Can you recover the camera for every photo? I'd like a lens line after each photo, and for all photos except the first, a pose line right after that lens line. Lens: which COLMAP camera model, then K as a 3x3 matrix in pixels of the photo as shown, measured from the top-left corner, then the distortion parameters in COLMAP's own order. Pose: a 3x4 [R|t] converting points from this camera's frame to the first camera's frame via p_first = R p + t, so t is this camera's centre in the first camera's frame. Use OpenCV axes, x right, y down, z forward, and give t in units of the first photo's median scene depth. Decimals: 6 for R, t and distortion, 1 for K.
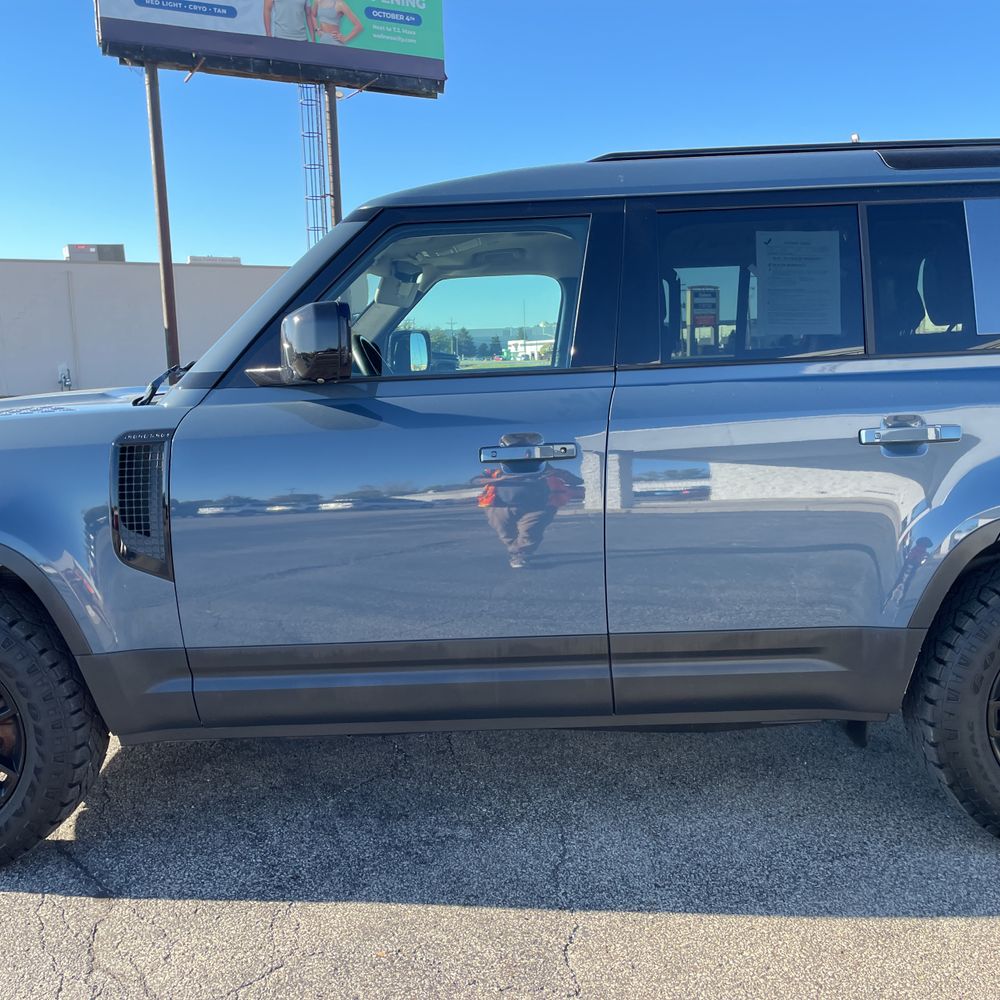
lens RADIAL K [[1001.6, 0, 499.7], [0, 1001.6, 492.8], [0, 0, 1]] dist [0.102154, -0.120132]
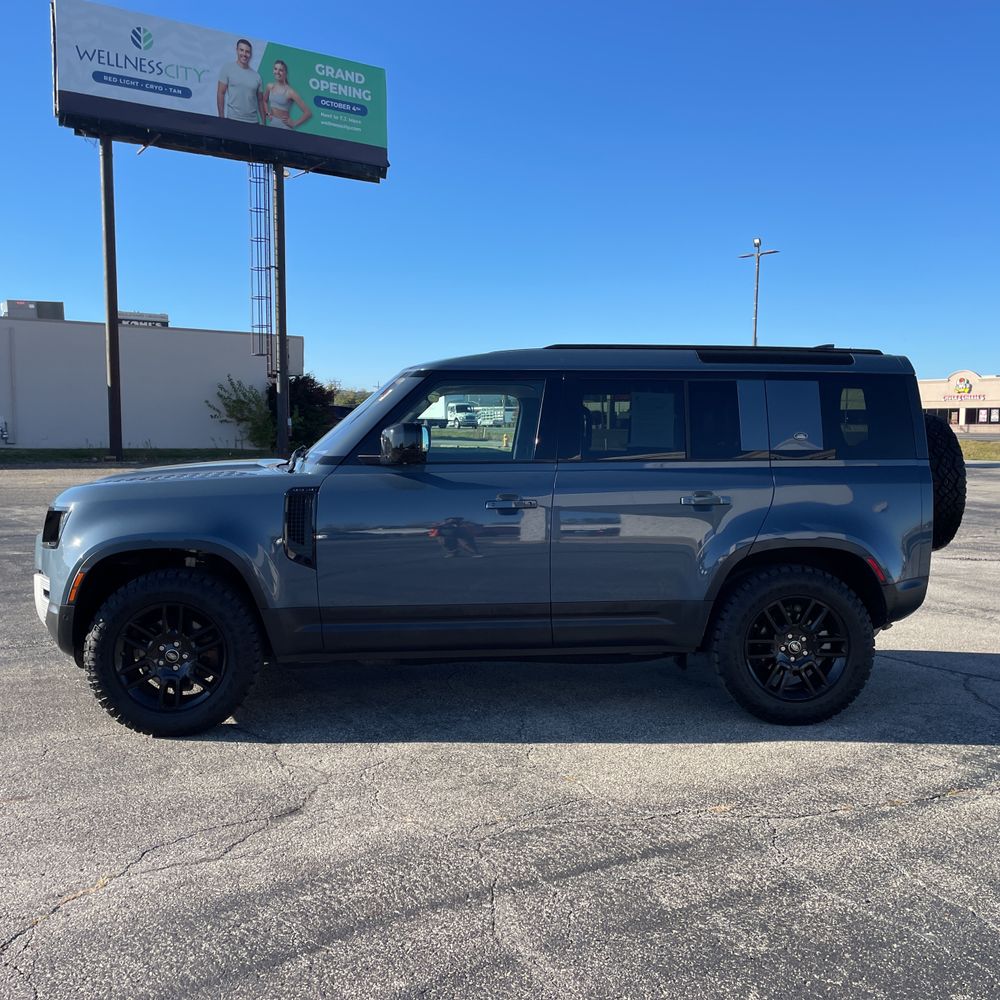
lens RADIAL K [[1019.3, 0, 510.4], [0, 1019.3, 502.8], [0, 0, 1]] dist [0.095311, -0.011676]
pose [[0.995646, 0.027407, 0.089095, -0.128144], [-0.022494, 0.998195, -0.055684, 0.056596], [-0.090461, 0.053437, 0.994465, -0.811036]]
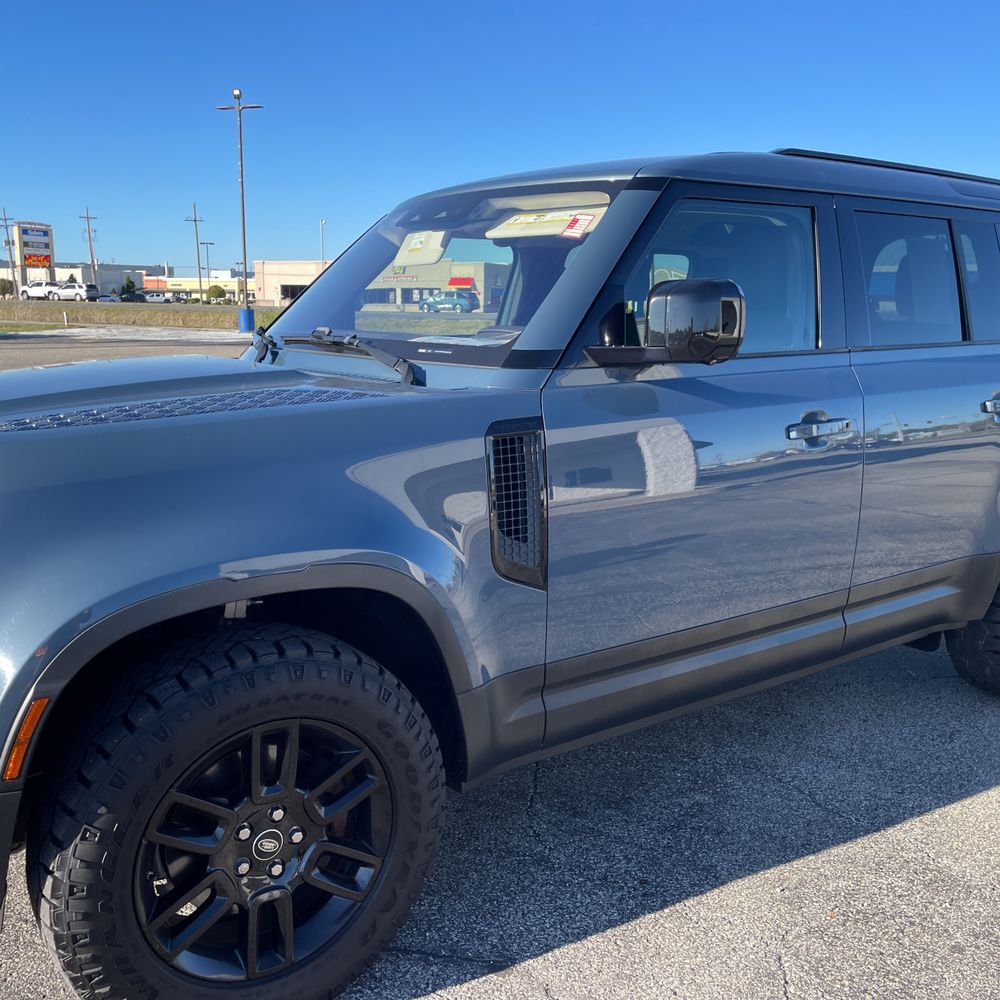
lens RADIAL K [[1001.6, 0, 499.7], [0, 1001.6, 492.8], [0, 0, 1]] dist [0.102154, -0.120132]
pose [[0.794741, -0.072316, 0.602626, -0.799107], [0.043630, 0.997115, 0.062117, -0.048079], [-0.605379, -0.023074, 0.795603, 0.307633]]
